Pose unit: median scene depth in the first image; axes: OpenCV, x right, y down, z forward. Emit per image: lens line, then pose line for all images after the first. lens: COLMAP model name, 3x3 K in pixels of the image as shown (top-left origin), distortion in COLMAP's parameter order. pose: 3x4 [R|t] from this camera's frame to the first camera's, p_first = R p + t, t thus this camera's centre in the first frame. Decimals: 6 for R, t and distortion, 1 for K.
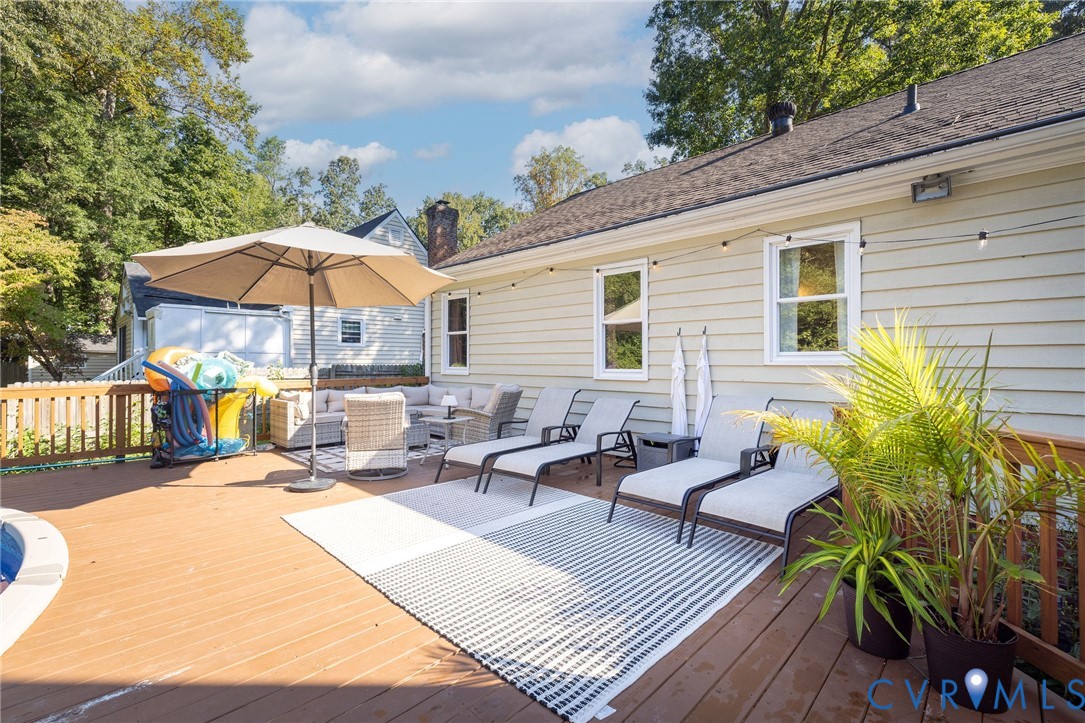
lens RADIAL K [[463.1, 0, 550.8], [0, 463.1, 360.2], [0, 0, 1]] dist [-0.008867, -0.000017]
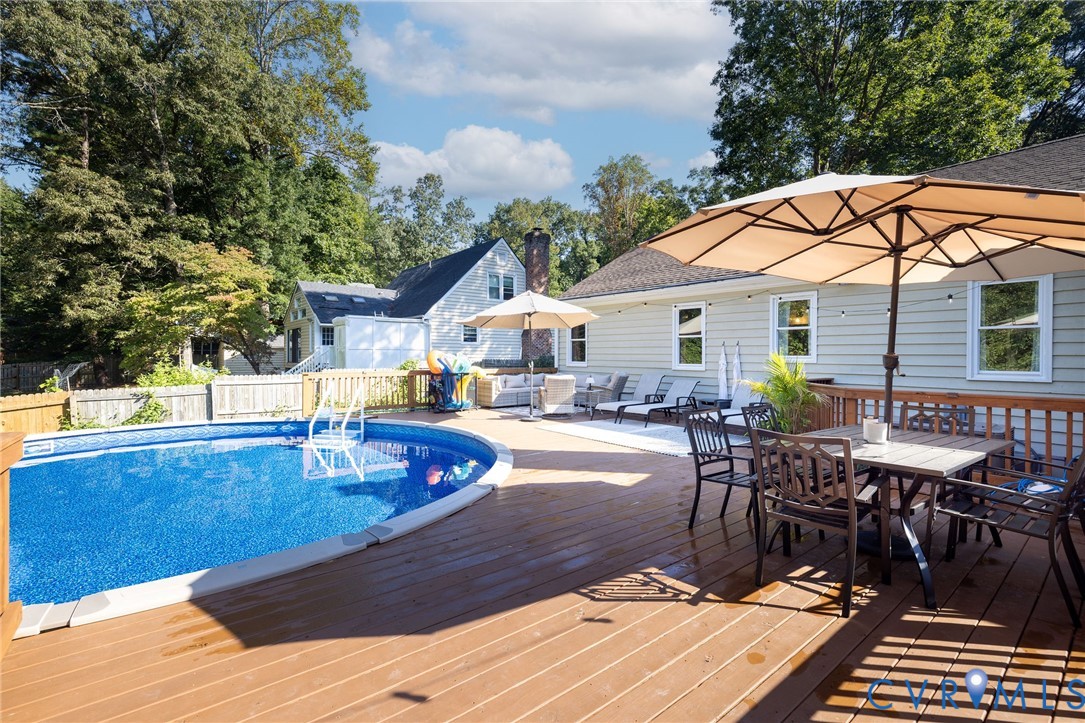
lens RADIAL K [[463.1, 0, 517.2], [0, 463.1, 361.9], [0, 0, 1]] dist [-0.008867, -0.000017]
pose [[0.981034, 0.006783, -0.193715, -0.051994], [-0.003102, 0.999809, 0.019295, -0.007245], [0.193809, -0.018329, 0.980868, -0.296268]]
